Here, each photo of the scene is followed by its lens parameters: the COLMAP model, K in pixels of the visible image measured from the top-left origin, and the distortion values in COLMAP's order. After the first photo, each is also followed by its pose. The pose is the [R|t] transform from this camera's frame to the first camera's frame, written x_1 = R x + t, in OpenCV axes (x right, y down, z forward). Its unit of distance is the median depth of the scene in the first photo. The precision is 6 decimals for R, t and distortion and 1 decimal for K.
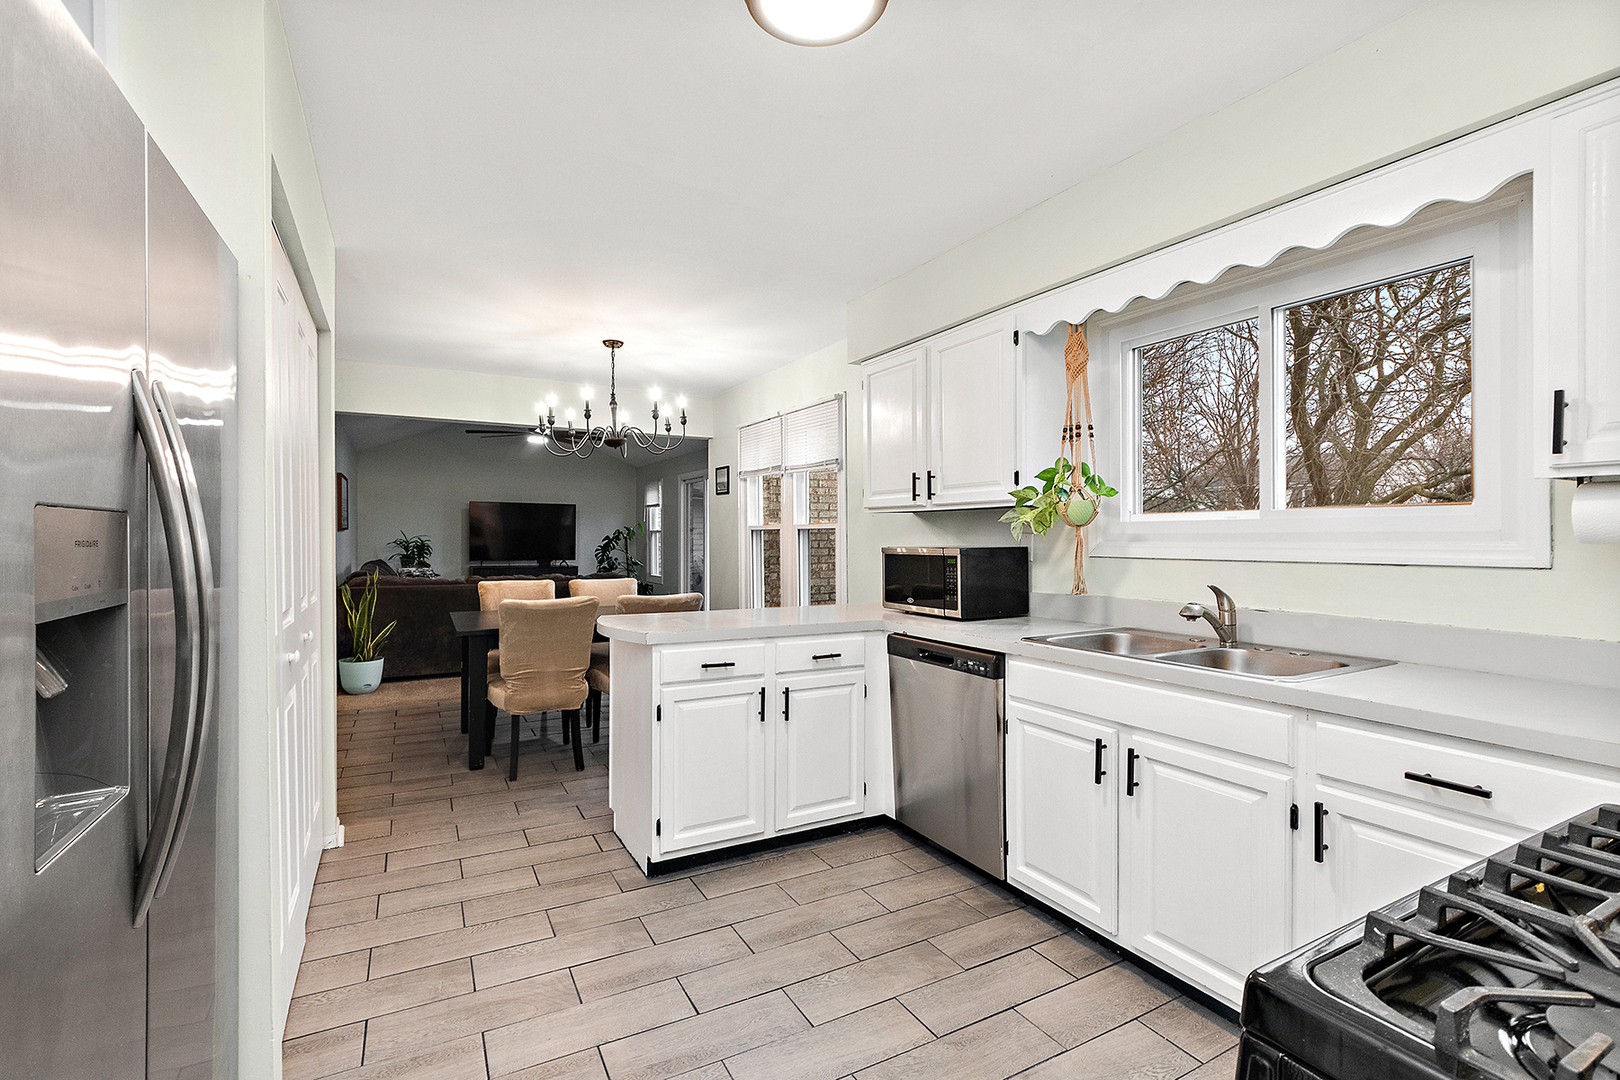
lens RADIAL K [[732.7, 0, 807.2], [0, 732.7, 539.8], [0, 0, 1]] dist [0.002847, -0.000595]
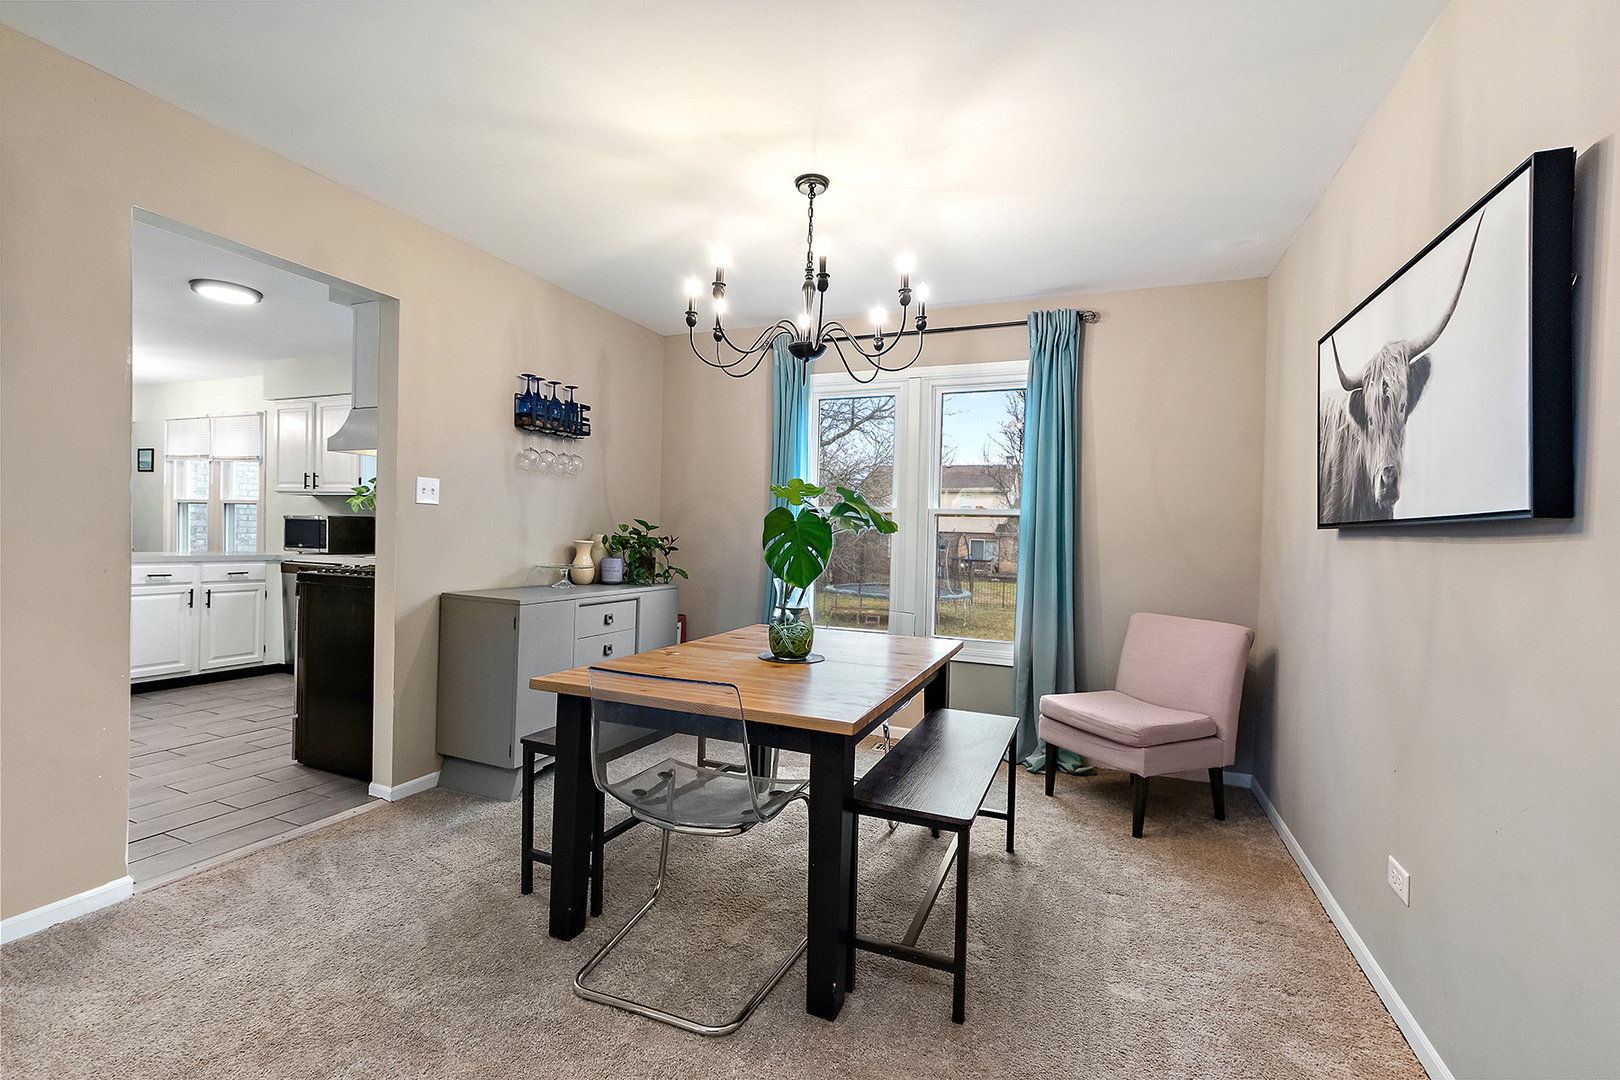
lens RADIAL K [[732.7, 0, 806.7], [0, 732.7, 531.6], [0, 0, 1]] dist [0.002847, -0.000595]
pose [[0.800789, 0.011407, 0.598838, 0.061641], [-0.017419, 0.999839, 0.004247, 0.021608], [-0.598693, -0.013832, 0.800859, -1.213559]]
